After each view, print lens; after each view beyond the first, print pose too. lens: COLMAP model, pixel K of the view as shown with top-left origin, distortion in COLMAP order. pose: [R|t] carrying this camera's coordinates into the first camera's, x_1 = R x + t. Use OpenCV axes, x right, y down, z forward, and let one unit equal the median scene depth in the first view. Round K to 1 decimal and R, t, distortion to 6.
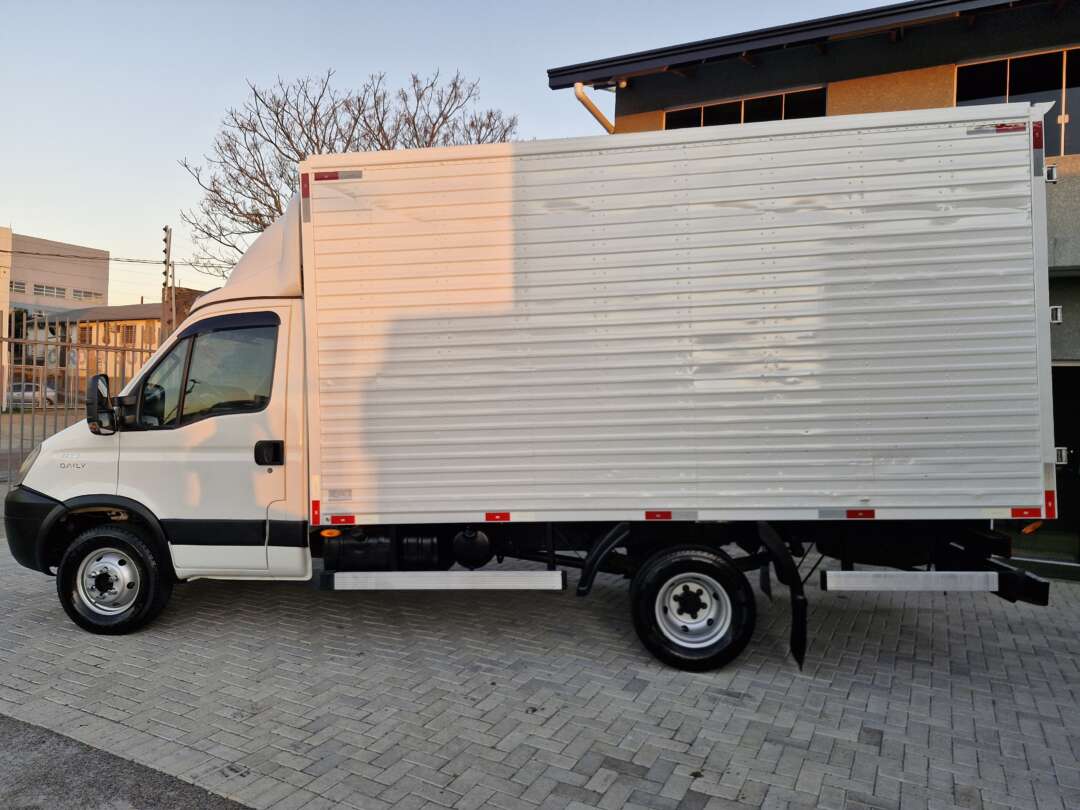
lens RADIAL K [[758.4, 0, 533.1], [0, 758.4, 406.4], [0, 0, 1]] dist [0.095295, -0.098993]
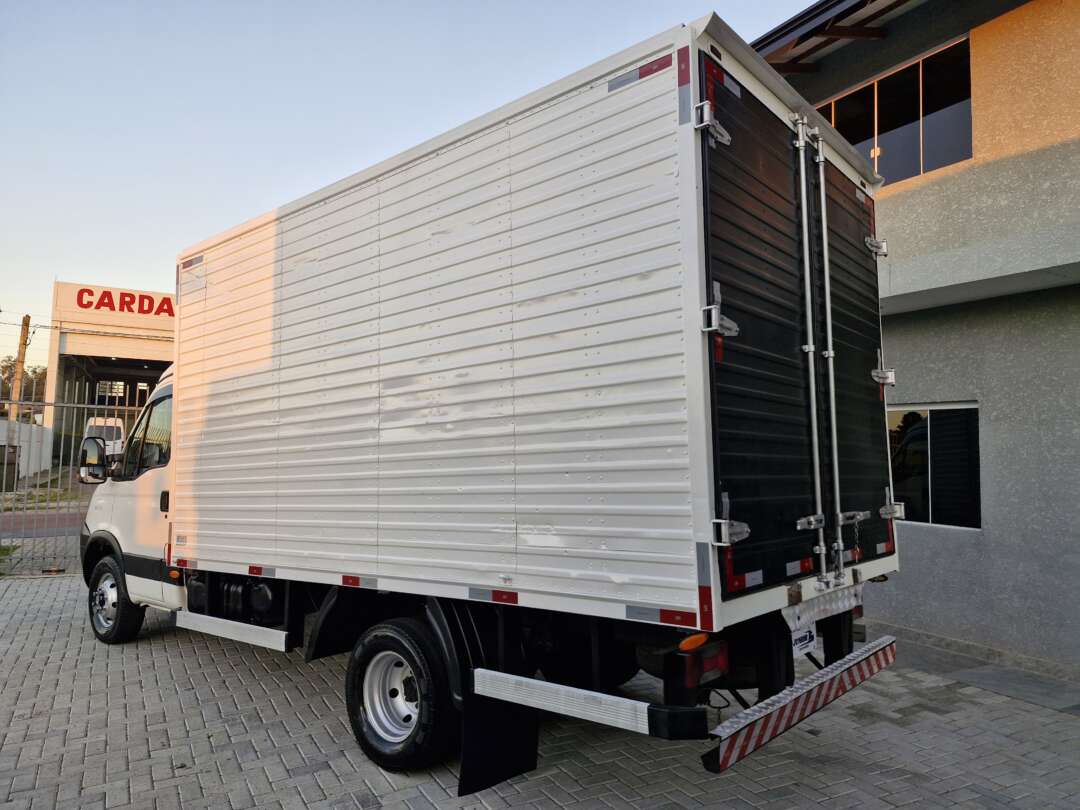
lens RADIAL K [[758.4, 0, 533.1], [0, 758.4, 406.4], [0, 0, 1]] dist [0.095295, -0.098993]
pose [[0.831220, -0.040982, -0.554432, 0.859366], [-0.007326, 0.996385, -0.084634, 0.012933], [0.555896, 0.074411, 0.827915, 0.355671]]
